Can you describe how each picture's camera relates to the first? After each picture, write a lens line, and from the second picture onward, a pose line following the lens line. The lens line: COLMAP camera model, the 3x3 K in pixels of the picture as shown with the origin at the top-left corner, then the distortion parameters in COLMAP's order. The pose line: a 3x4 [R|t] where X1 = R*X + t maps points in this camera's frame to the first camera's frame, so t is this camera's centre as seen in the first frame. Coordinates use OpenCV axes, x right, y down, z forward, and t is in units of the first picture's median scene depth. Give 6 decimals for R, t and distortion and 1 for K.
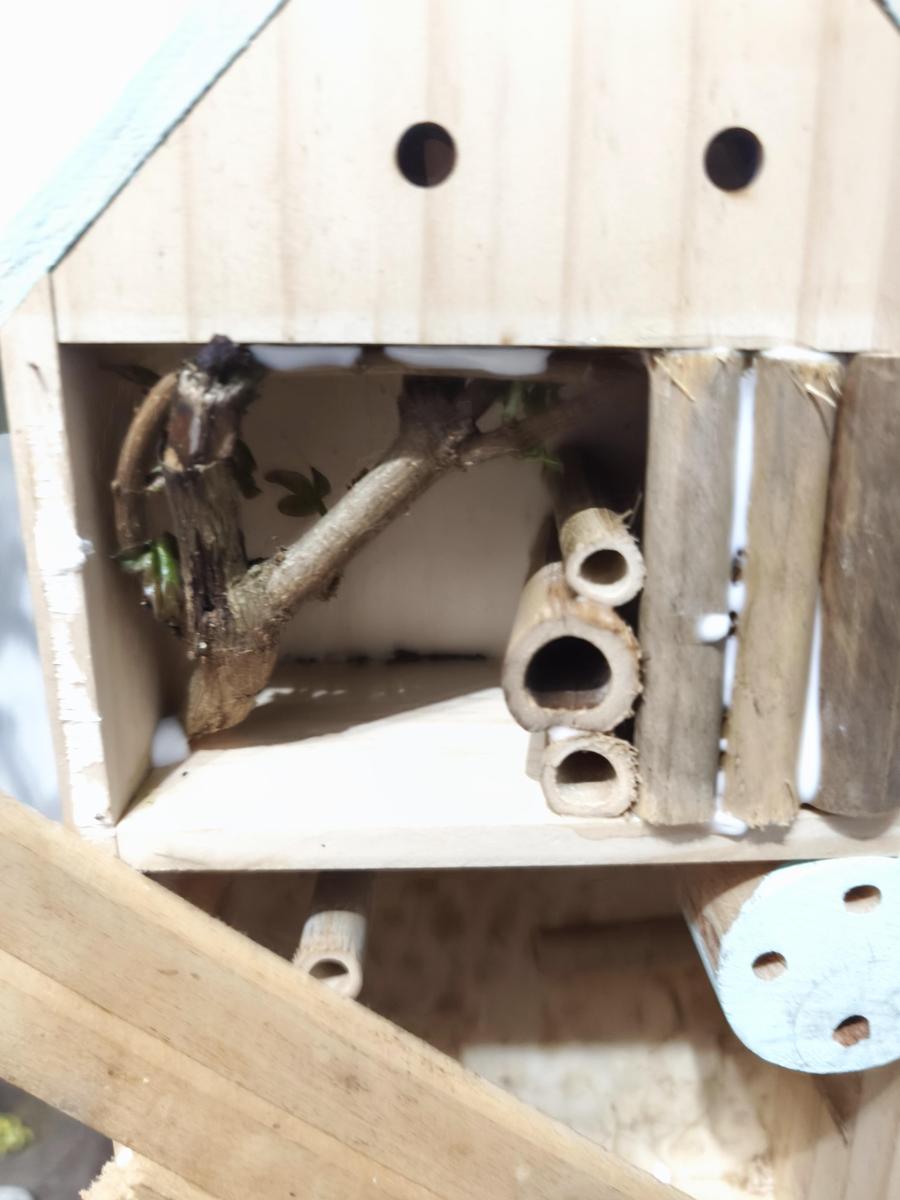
lens RADIAL K [[808.0, 0, 450.0], [0, 808.0, 600.0], [0, 0, 1]] dist [-0.009814, -0.001389]
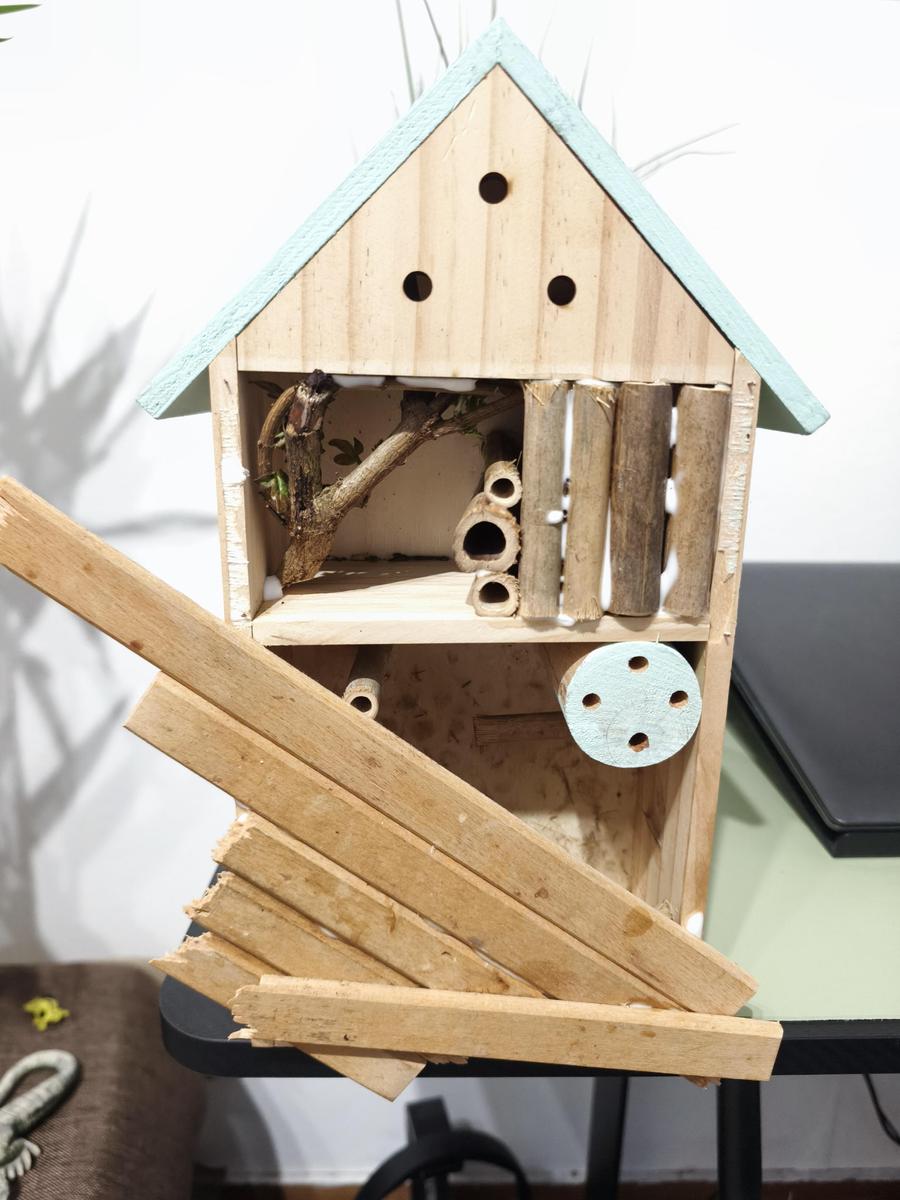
lens RADIAL K [[800.7, 0, 442.1], [0, 800.7, 604.0], [0, 0, 1]] dist [0.096973, -0.001441]
pose [[0.999815, 0.012006, 0.015021, 0.011860], [-0.012023, 0.999927, 0.001033, 0.246097], [-0.015008, -0.001213, 0.999887, -0.993010]]
